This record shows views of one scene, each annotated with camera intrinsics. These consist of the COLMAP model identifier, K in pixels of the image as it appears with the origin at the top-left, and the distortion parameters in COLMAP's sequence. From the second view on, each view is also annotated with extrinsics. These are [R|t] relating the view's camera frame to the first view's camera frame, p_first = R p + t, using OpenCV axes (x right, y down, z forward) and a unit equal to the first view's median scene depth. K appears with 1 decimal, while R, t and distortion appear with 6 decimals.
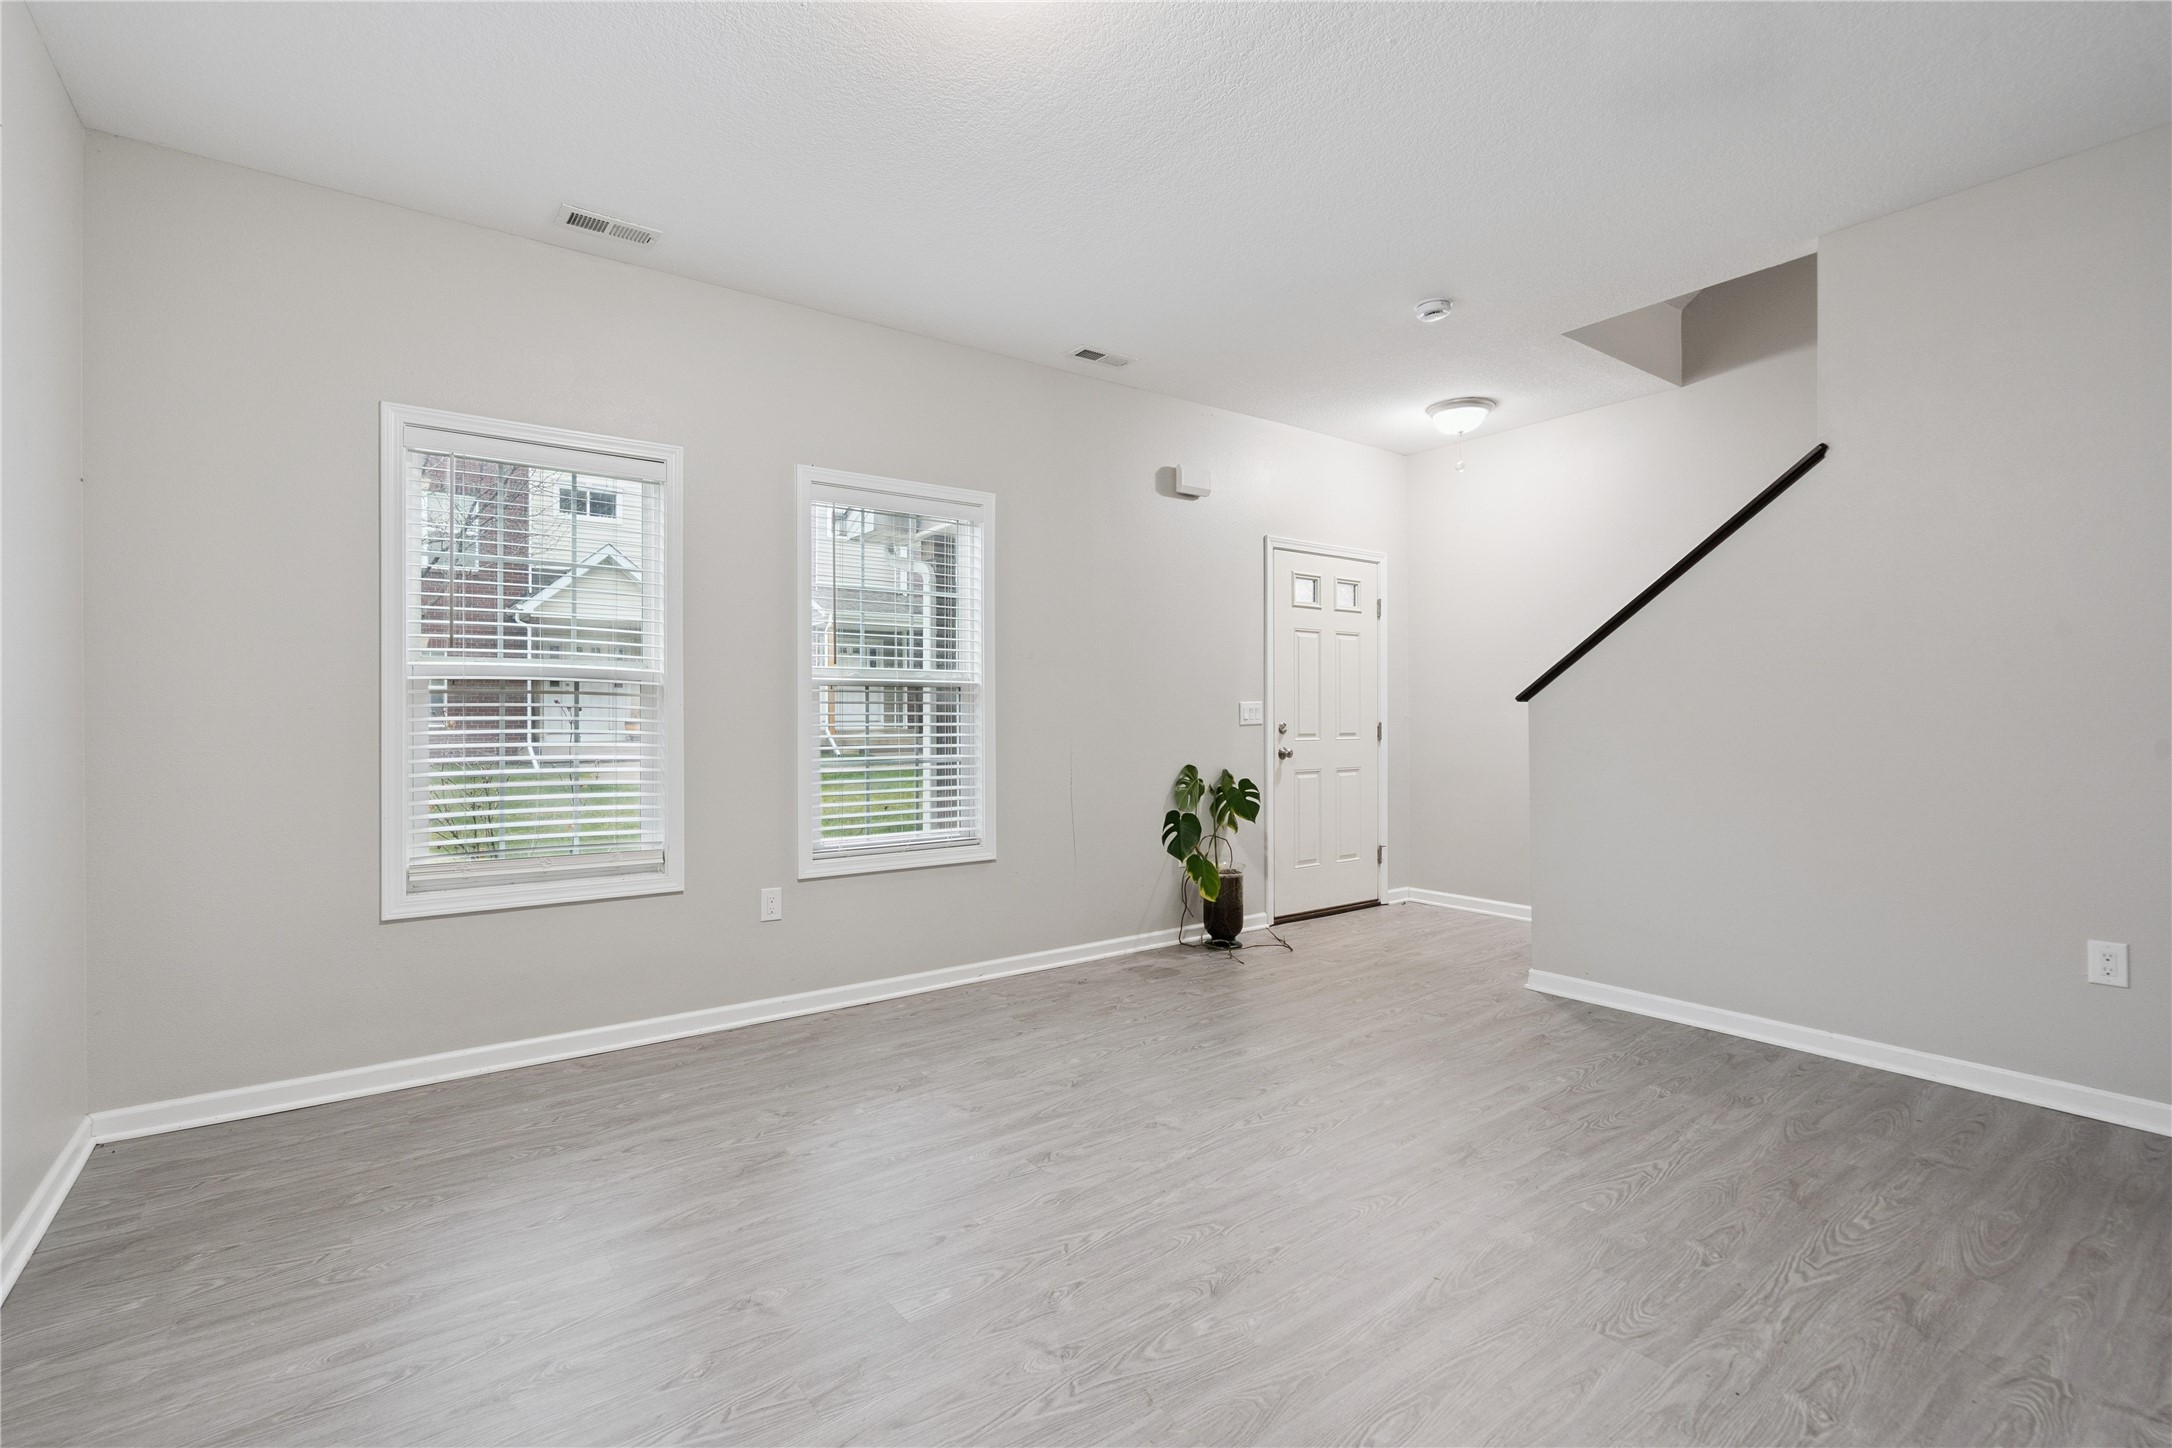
lens RADIAL K [[991.2, 0, 1088.0], [0, 991.2, 726.4], [0, 0, 1]] dist [-0.003600, 0.000669]
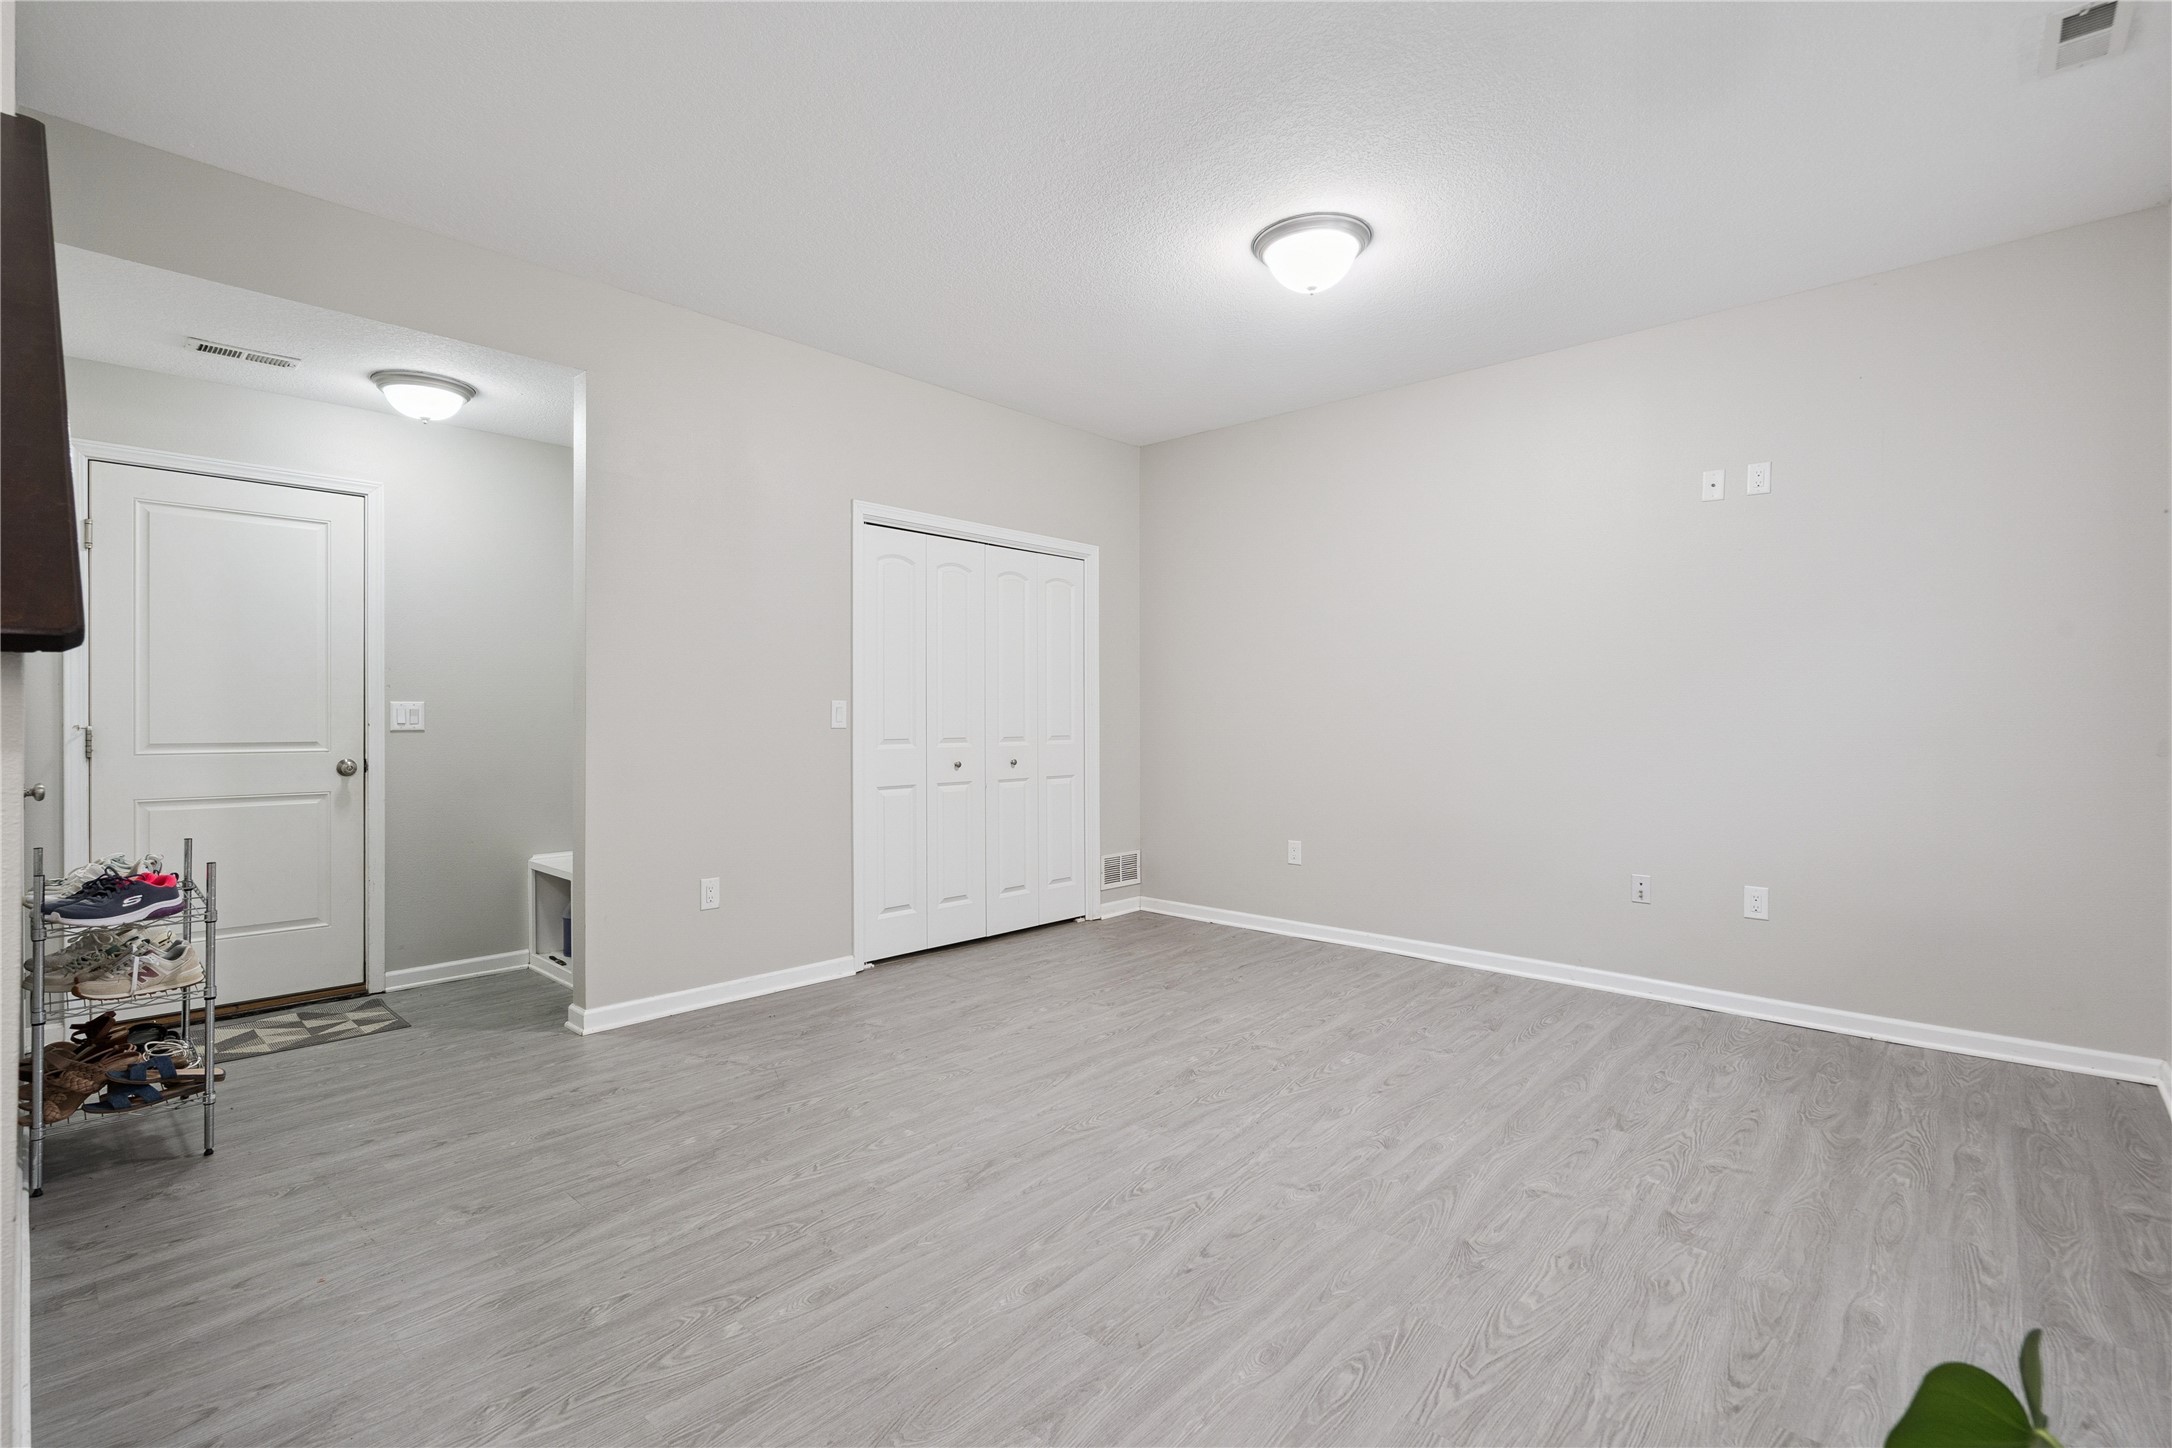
lens RADIAL K [[991.2, 0, 1083.6], [0, 991.2, 710.2], [0, 0, 1]] dist [-0.003600, 0.000669]
pose [[-0.984115, 0.002149, -0.177521, 0.430715], [0.001544, 0.999993, 0.003547, -0.023078], [0.177527, 0.003217, -0.984111, 1.872408]]
